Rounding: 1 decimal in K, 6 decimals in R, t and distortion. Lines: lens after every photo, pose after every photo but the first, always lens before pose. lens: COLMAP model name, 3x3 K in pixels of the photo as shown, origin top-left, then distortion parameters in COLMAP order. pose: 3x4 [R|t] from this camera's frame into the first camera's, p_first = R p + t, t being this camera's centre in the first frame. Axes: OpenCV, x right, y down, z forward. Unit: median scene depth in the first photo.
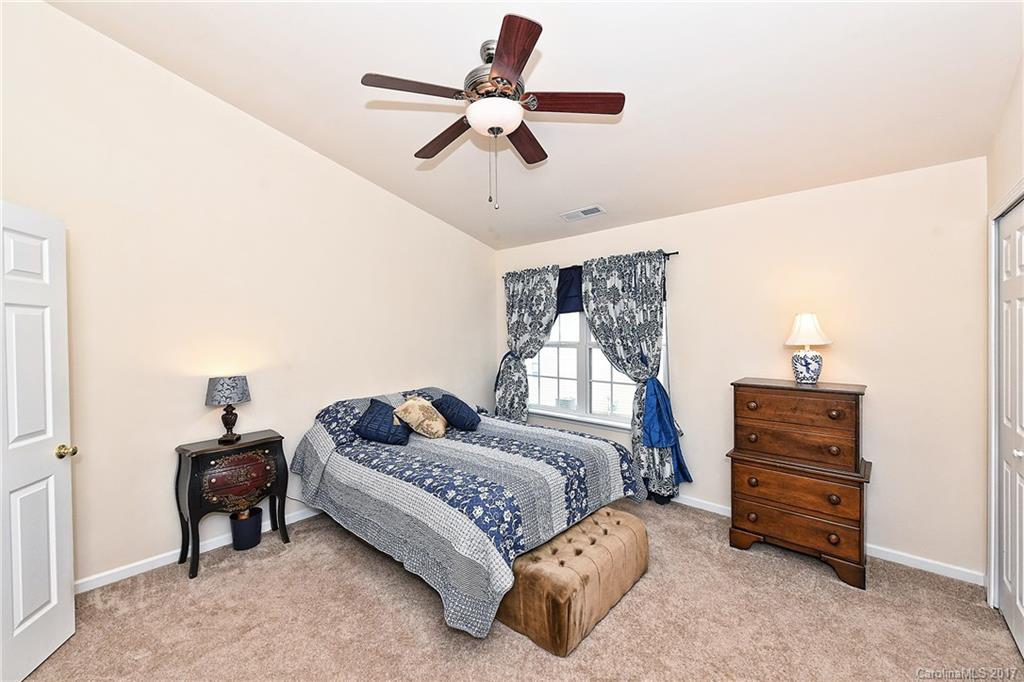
lens RADIAL K [[400.9, 0, 519.0], [0, 400.9, 337.0], [0, 0, 1]] dist [0.000929, -0.000358]
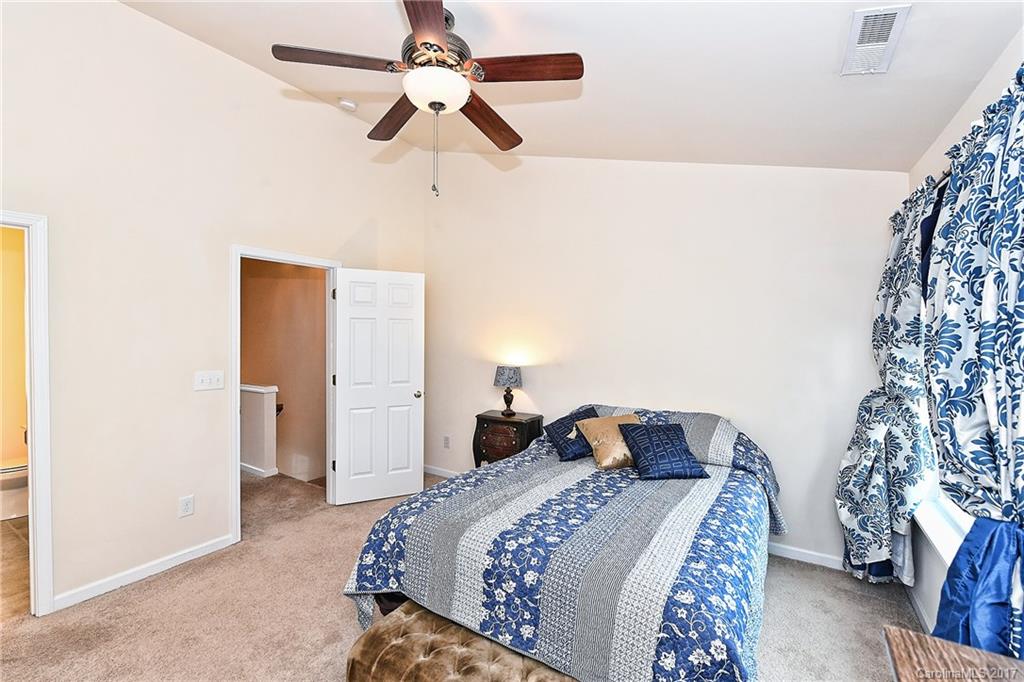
lens RADIAL K [[444.6, 0, 516.3], [0, 444.6, 335.2], [0, 0, 1]] dist [-0.001222, -0.000578]
pose [[0.162908, 0.020732, -0.986423, 0.685576], [-0.019079, 0.999658, 0.017860, -0.027027], [0.986457, 0.015910, 0.163248, 0.752362]]
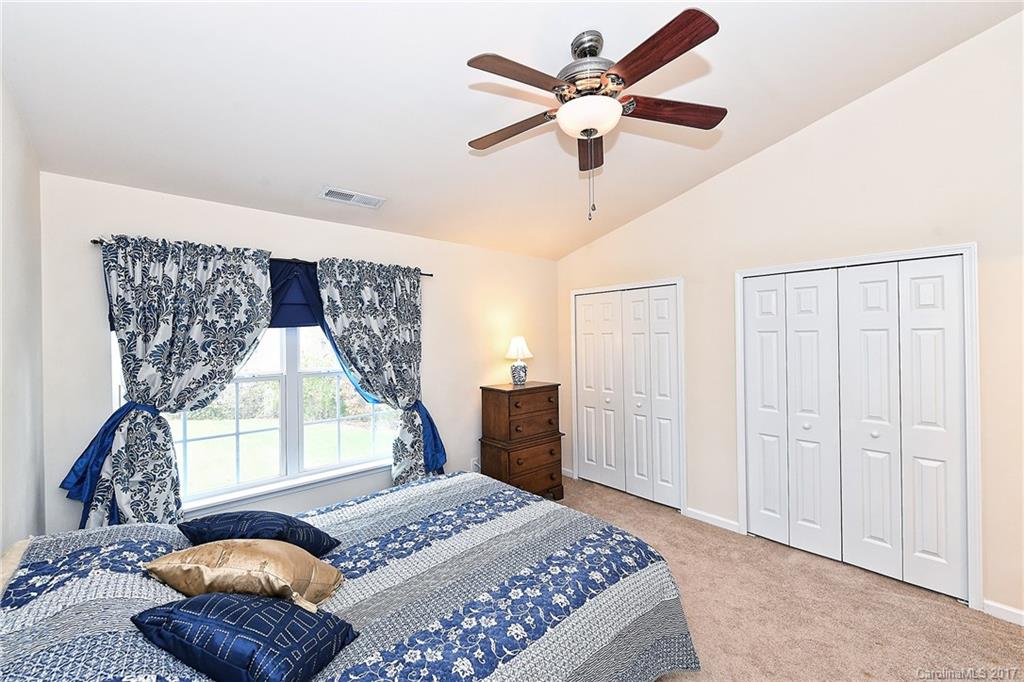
lens RADIAL K [[400.9, 0, 513.8], [0, 400.9, 341.6], [0, 0, 1]] dist [0.000929, -0.000358]
pose [[0.116764, -0.005144, 0.993146, -0.710687], [0.022625, 0.999741, 0.002518, -0.044682], [-0.992902, 0.022176, 0.116851, 0.793150]]
